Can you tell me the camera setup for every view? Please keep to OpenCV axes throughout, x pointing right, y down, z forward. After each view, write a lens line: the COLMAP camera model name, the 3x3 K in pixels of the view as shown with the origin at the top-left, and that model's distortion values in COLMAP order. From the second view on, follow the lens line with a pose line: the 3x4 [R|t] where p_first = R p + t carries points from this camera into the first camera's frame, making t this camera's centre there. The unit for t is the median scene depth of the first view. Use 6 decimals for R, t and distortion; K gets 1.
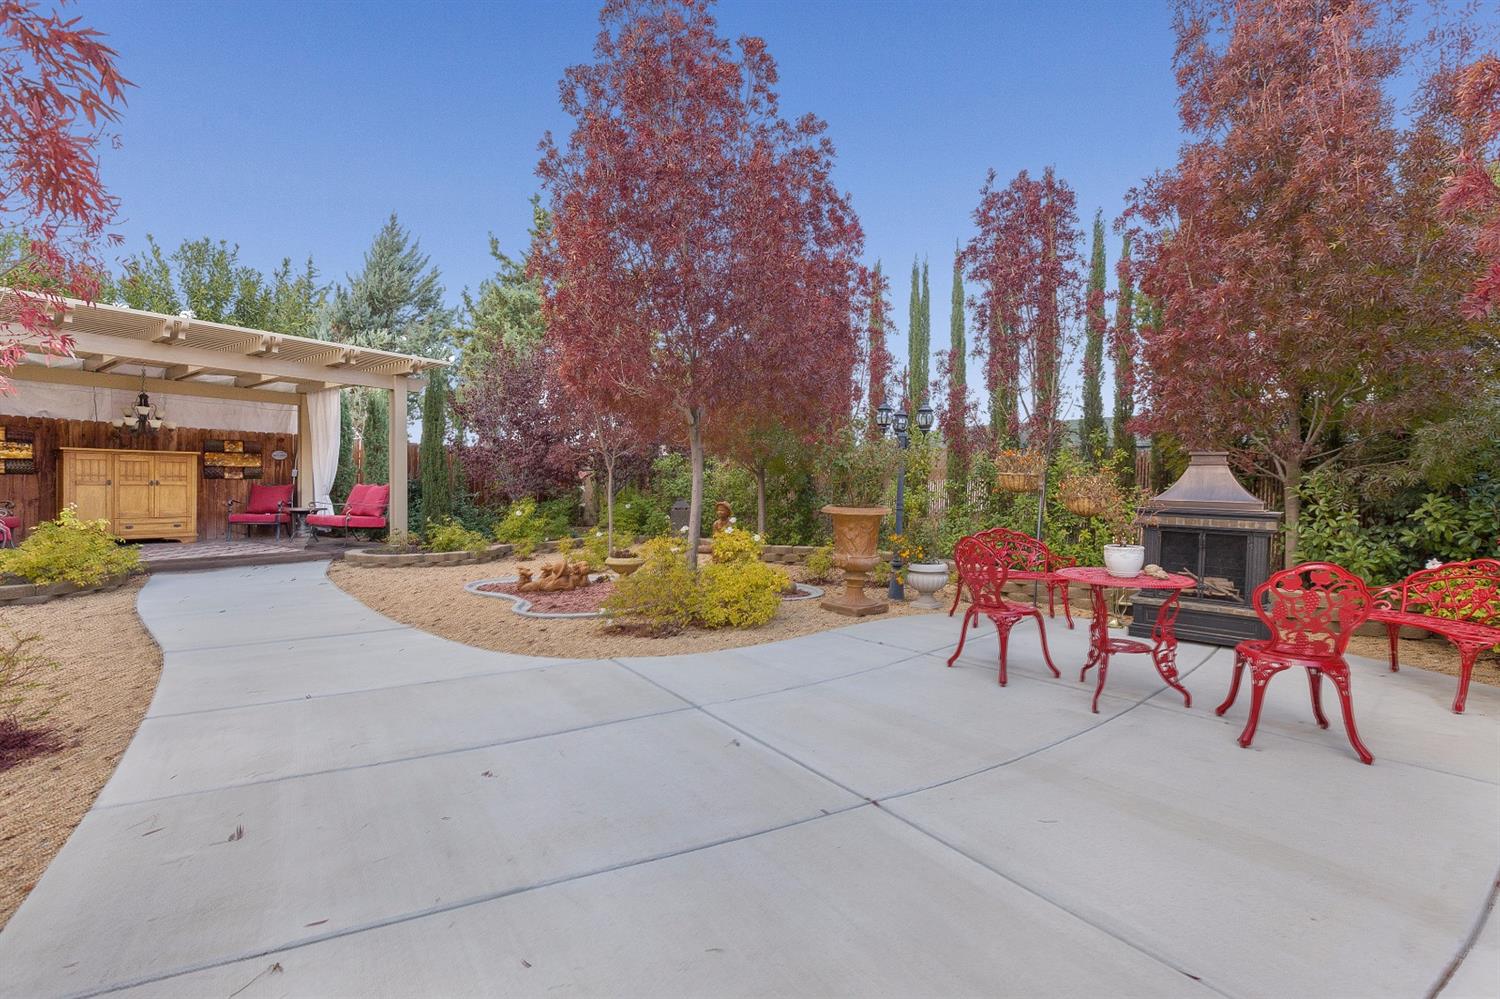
lens RADIAL K [[666.2, 0, 743.8], [0, 666.2, 496.2], [0, 0, 1]] dist [-0.000225, -0.000503]
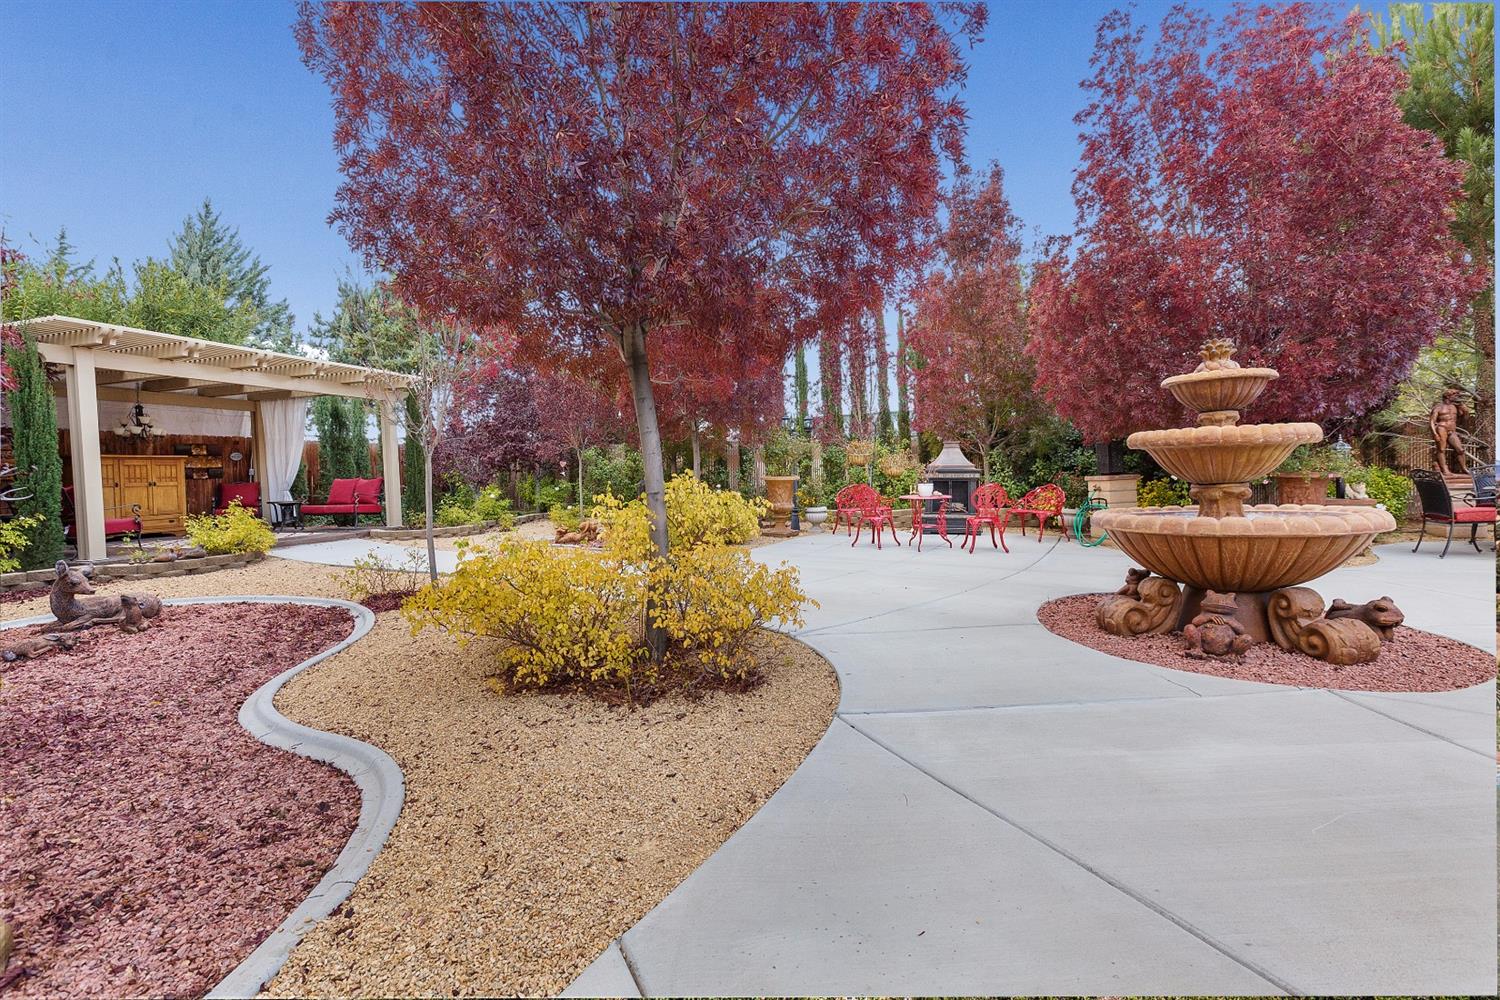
lens RADIAL K [[666.2, 0, 743.8], [0, 666.2, 496.7], [0, 0, 1]] dist [-0.000225, -0.000503]
pose [[0.945846, -0.048008, 0.321047, -0.299389], [0.040799, 0.998742, 0.029147, 0.009355], [-0.322043, -0.014470, 0.946615, -0.385582]]
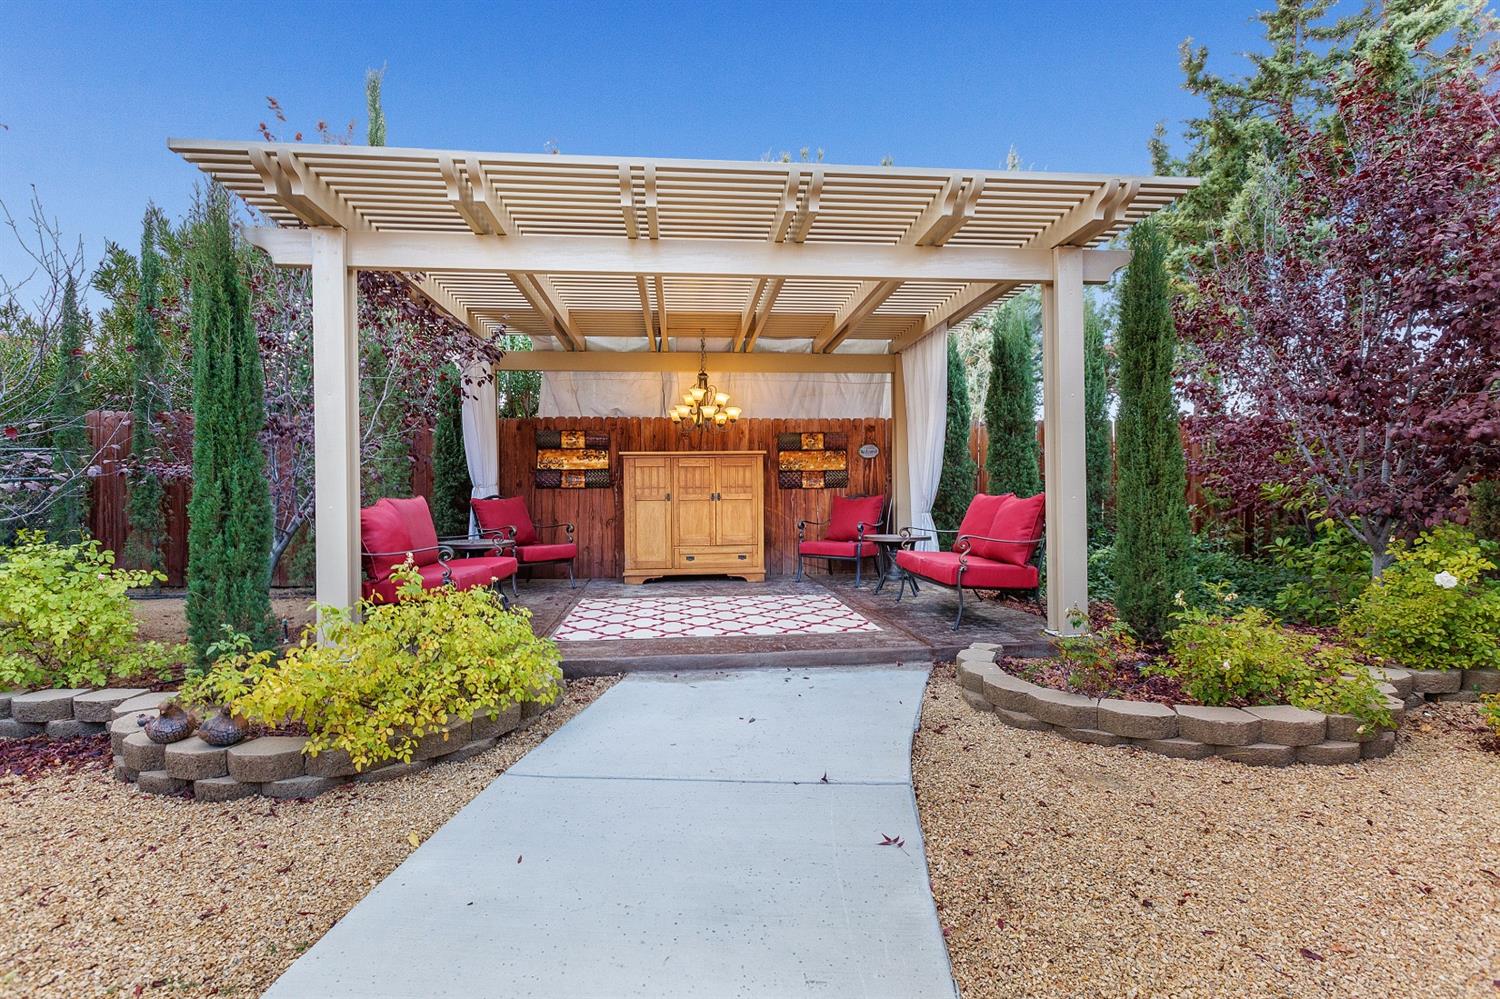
lens RADIAL K [[666.2, 0, 743.8], [0, 666.2, 496.2], [0, 0, 1]] dist [-0.000225, -0.000503]
pose [[0.657022, -0.010744, -0.753795, -0.327066], [0.006887, 0.999942, -0.008250, -0.014177], [0.753840, 0.000229, 0.657058, 0.551010]]
